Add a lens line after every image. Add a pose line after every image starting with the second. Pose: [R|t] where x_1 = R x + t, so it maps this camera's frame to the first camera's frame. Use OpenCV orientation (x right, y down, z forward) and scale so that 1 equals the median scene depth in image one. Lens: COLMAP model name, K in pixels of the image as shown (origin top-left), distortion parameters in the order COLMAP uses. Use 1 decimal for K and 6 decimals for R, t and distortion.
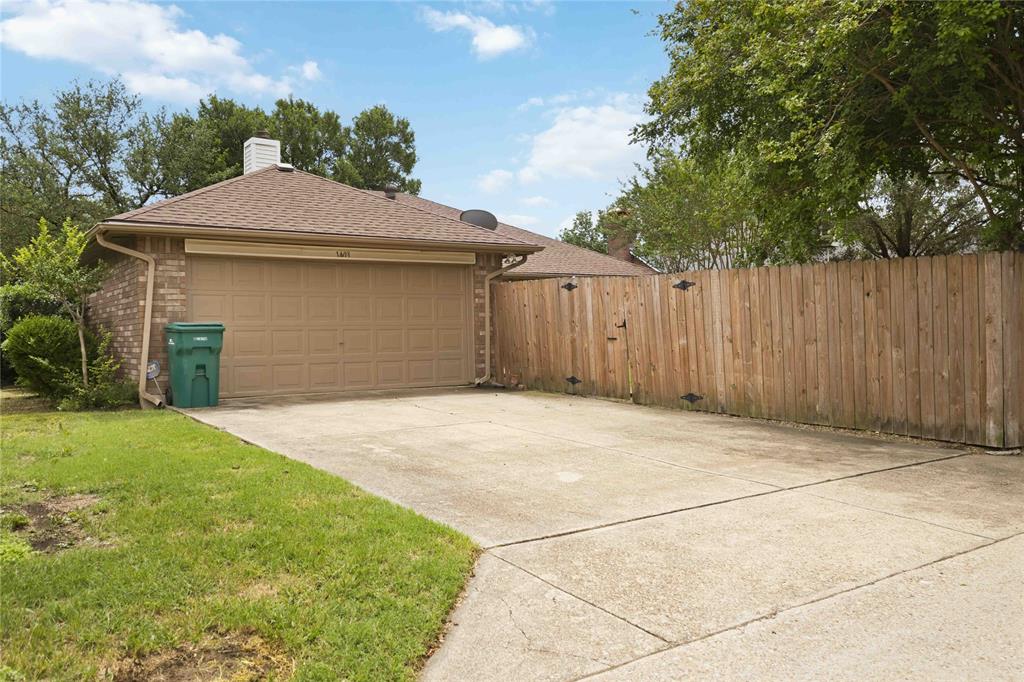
lens RADIAL K [[855.6, 0, 512.0], [0, 855.6, 341.0], [0, 0, 1]] dist [0.004267, 0.000482]
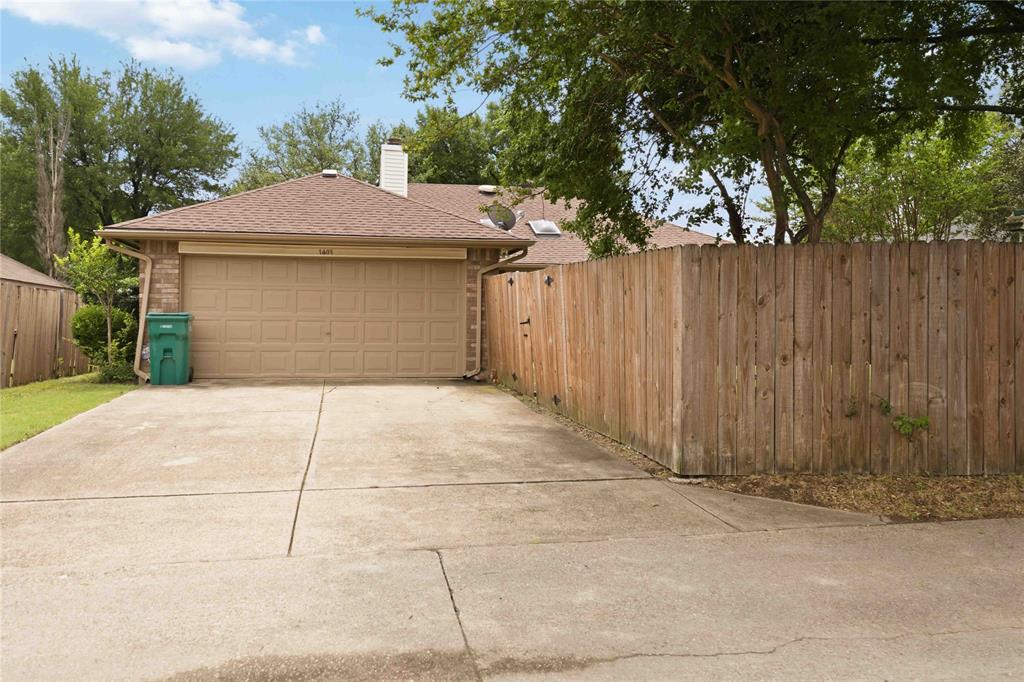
lens RADIAL K [[866.5, 0, 511.9], [0, 866.5, 286.7], [0, 0, 1]] dist [-0.002259, -0.000299]
pose [[0.917397, 0.002922, -0.397963, 0.490002], [-0.023353, 0.998645, -0.046500, -0.011641], [0.397288, 0.051953, 0.916222, 0.085851]]
